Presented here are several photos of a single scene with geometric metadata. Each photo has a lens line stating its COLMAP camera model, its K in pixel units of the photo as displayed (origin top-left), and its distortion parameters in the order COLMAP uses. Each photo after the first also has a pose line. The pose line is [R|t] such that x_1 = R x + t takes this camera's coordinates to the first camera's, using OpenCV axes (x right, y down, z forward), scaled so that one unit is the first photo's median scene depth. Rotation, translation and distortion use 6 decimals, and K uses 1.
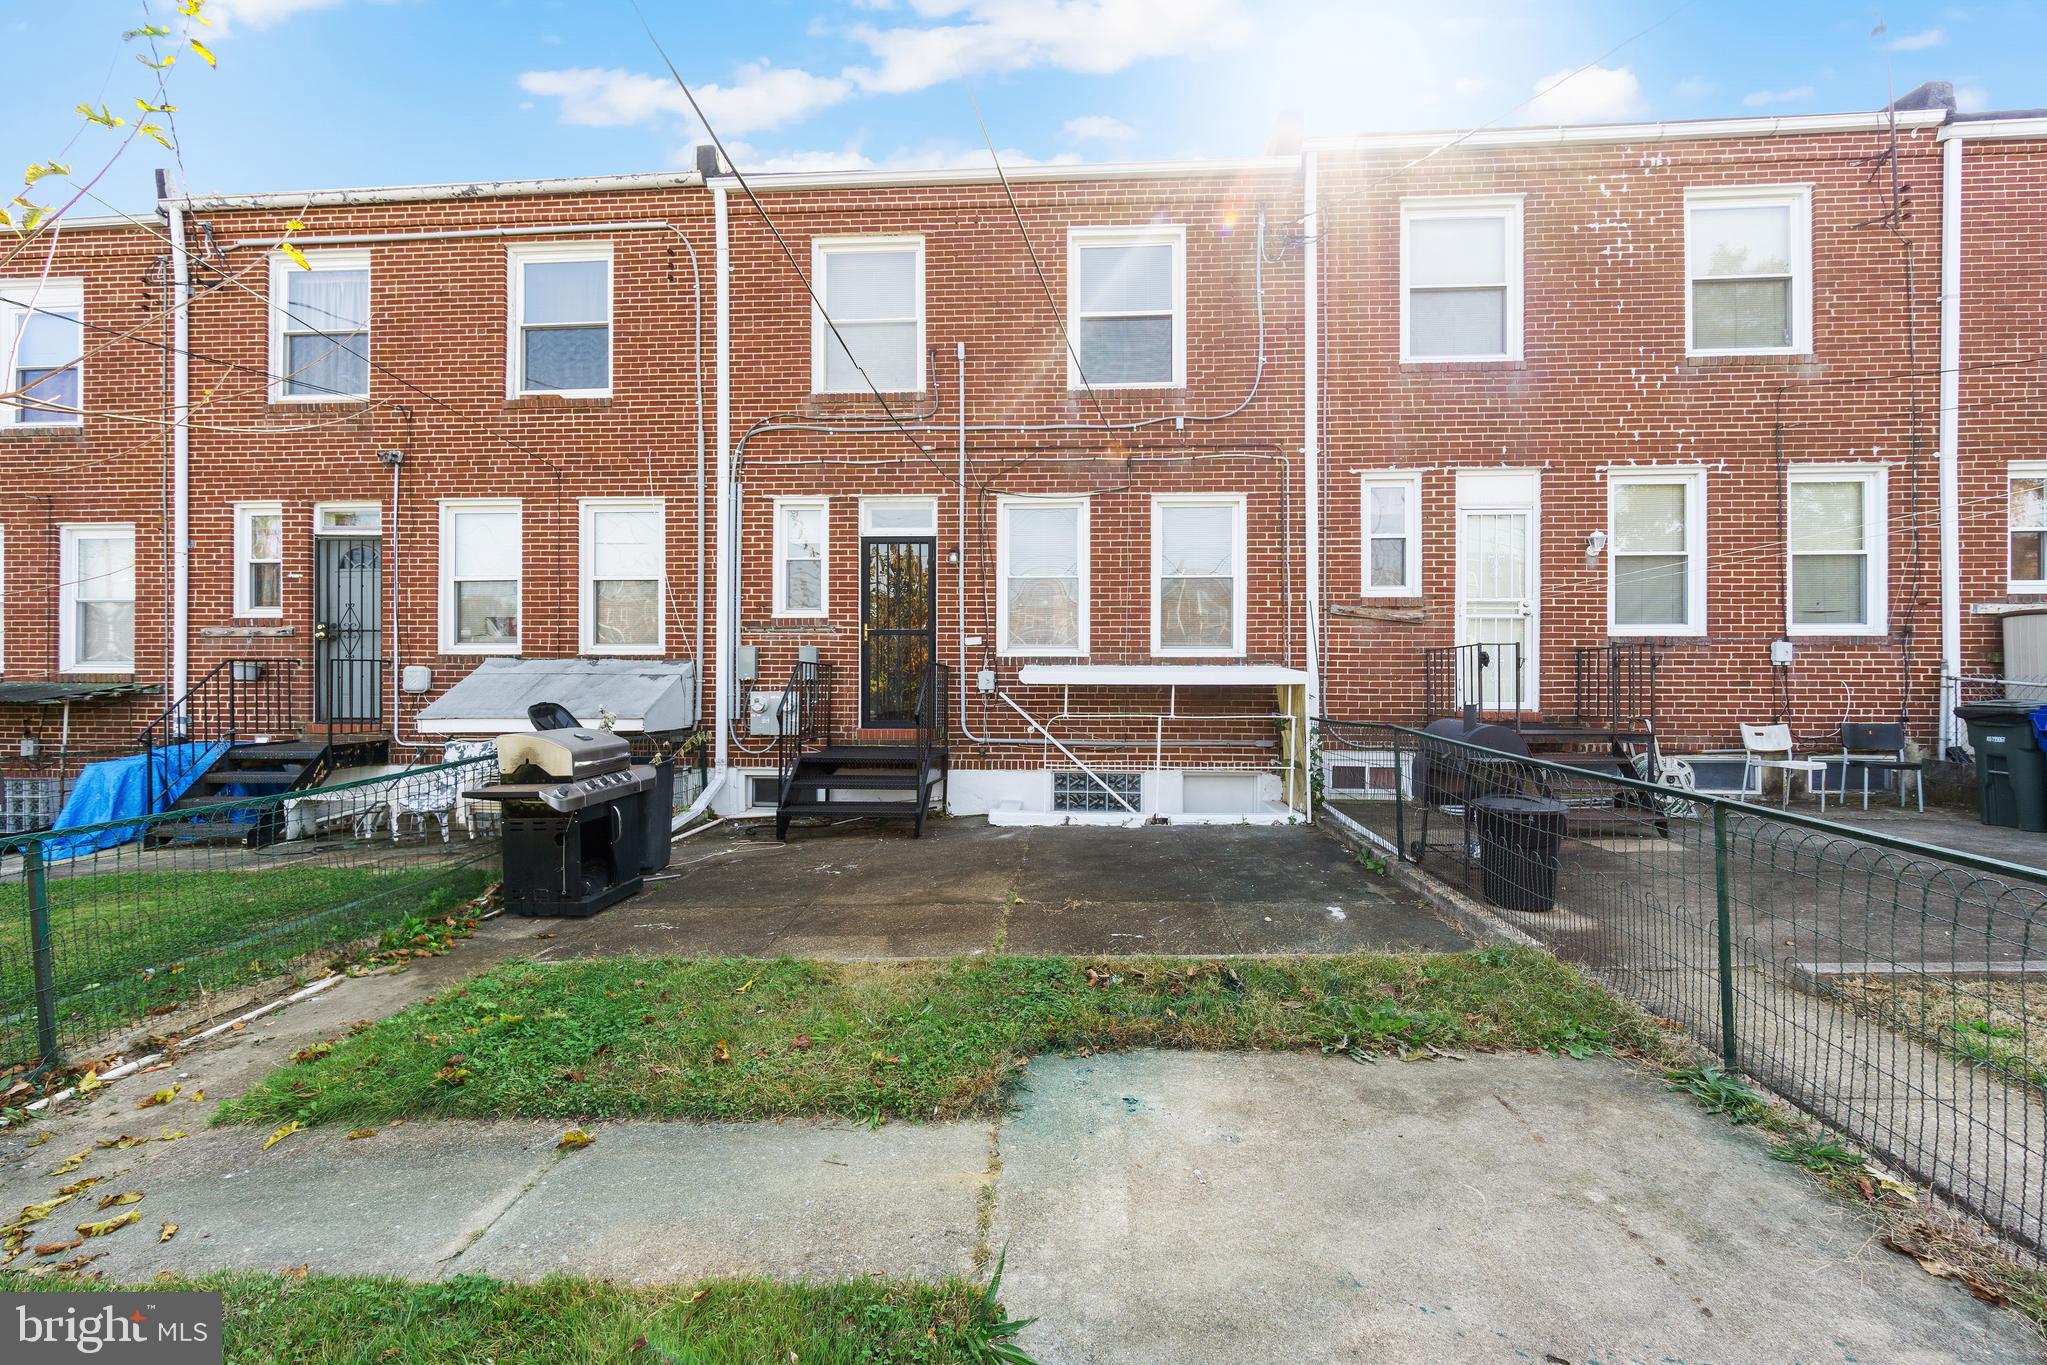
lens RADIAL K [[919.7, 0, 1022.9], [0, 919.7, 669.7], [0, 0, 1]] dist [0.003448, 0.000312]
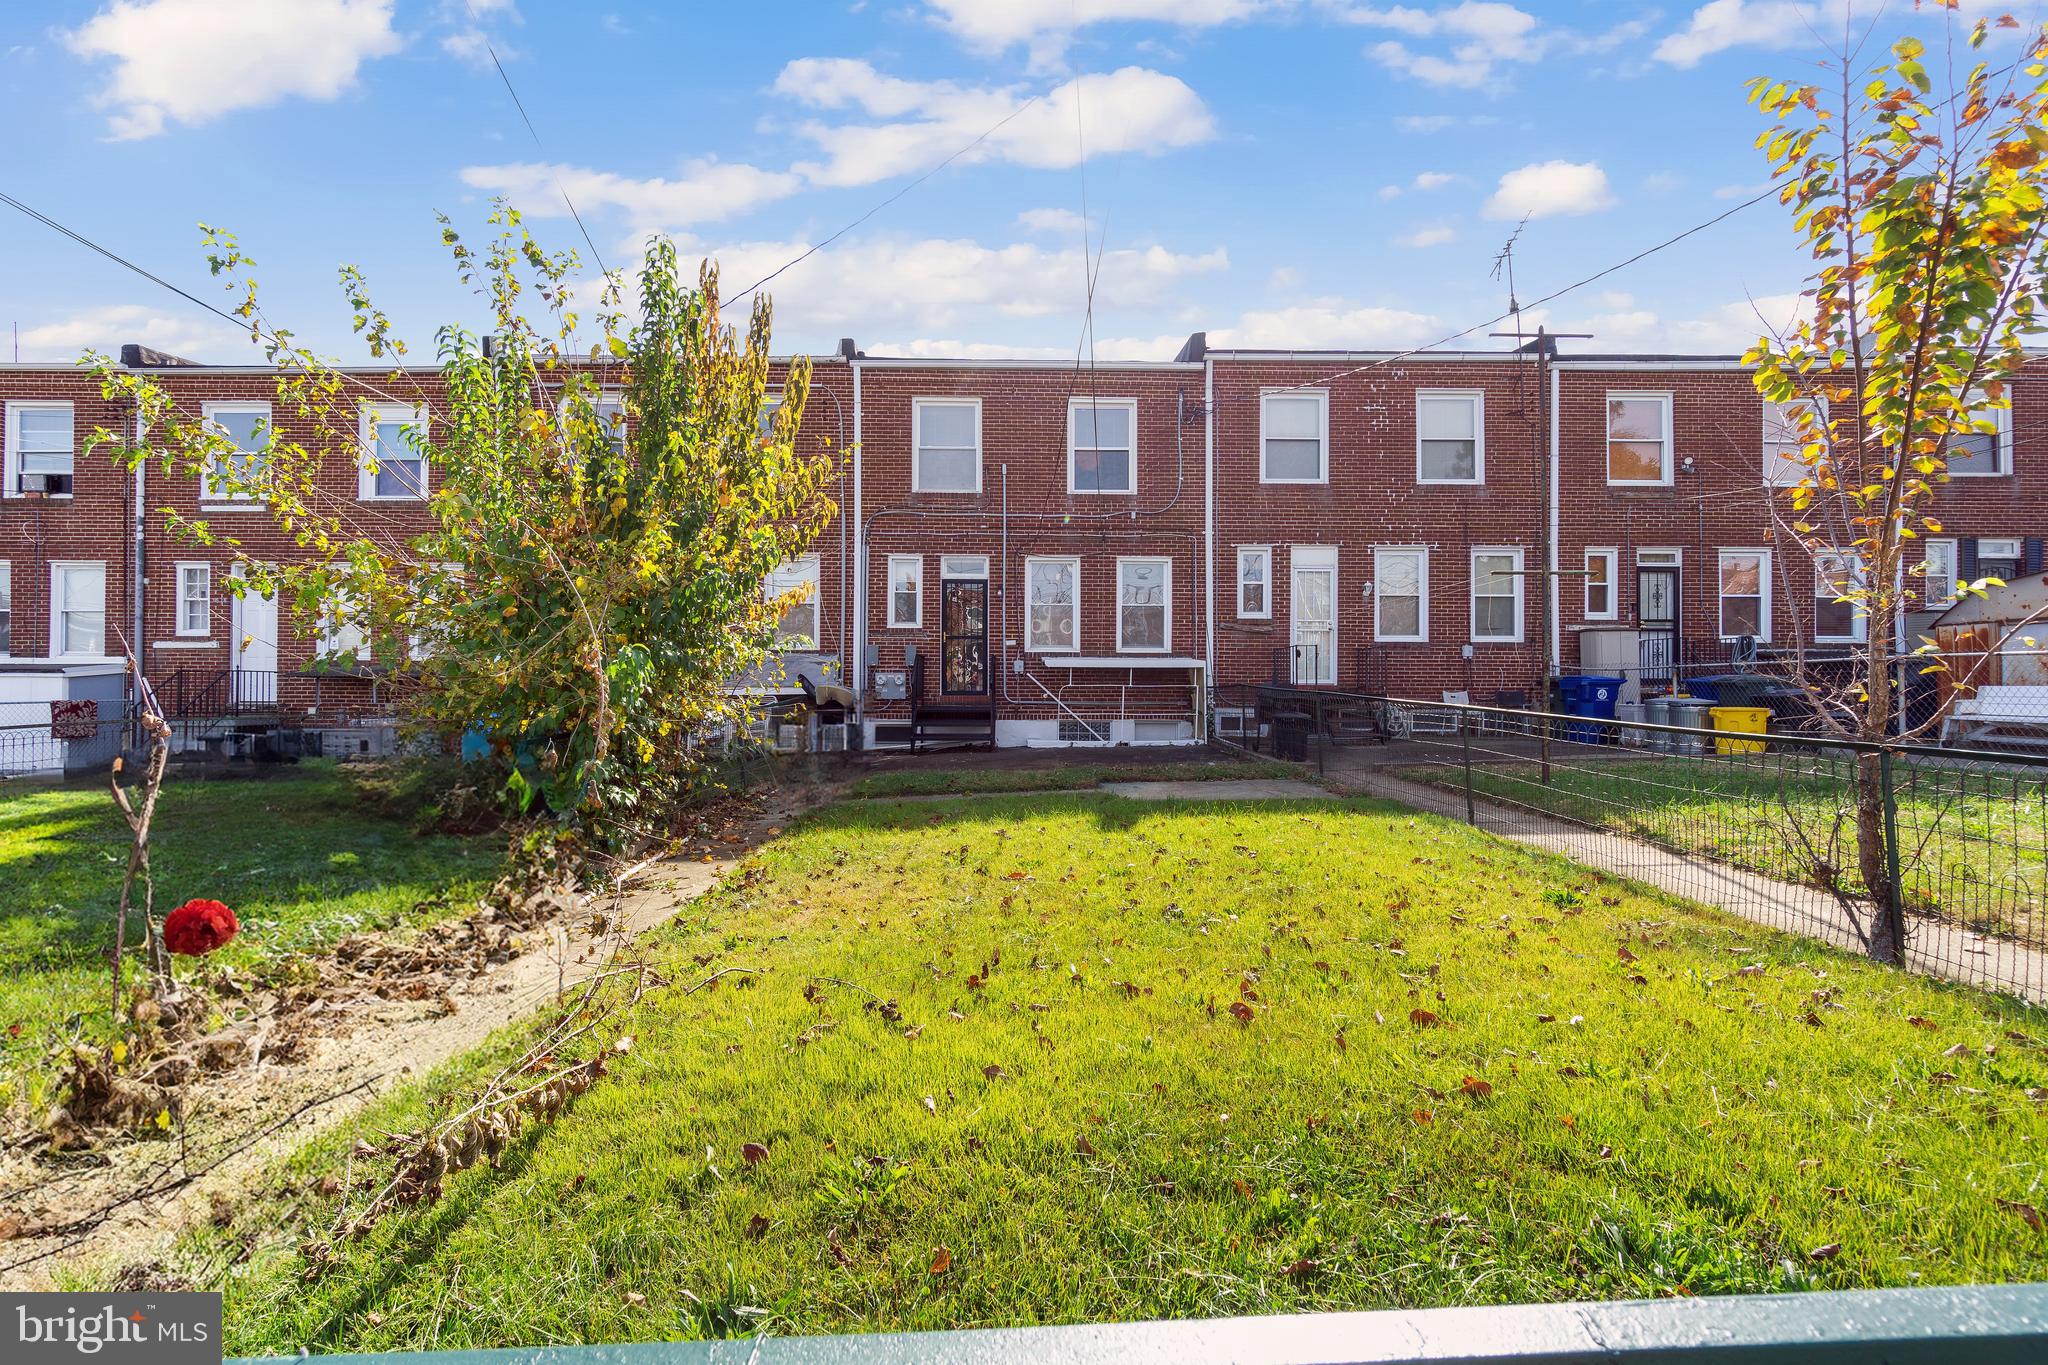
lens RADIAL K [[920.2, 0, 1022.5], [0, 920.2, 687.1], [0, 0, 1]] dist [0.003448, 0.000312]
pose [[0.996575, 0.002306, 0.082666, -0.173269], [-0.002284, 0.999997, -0.000356, 0.050570], [-0.082667, 0.000166, 0.996577, -0.675798]]
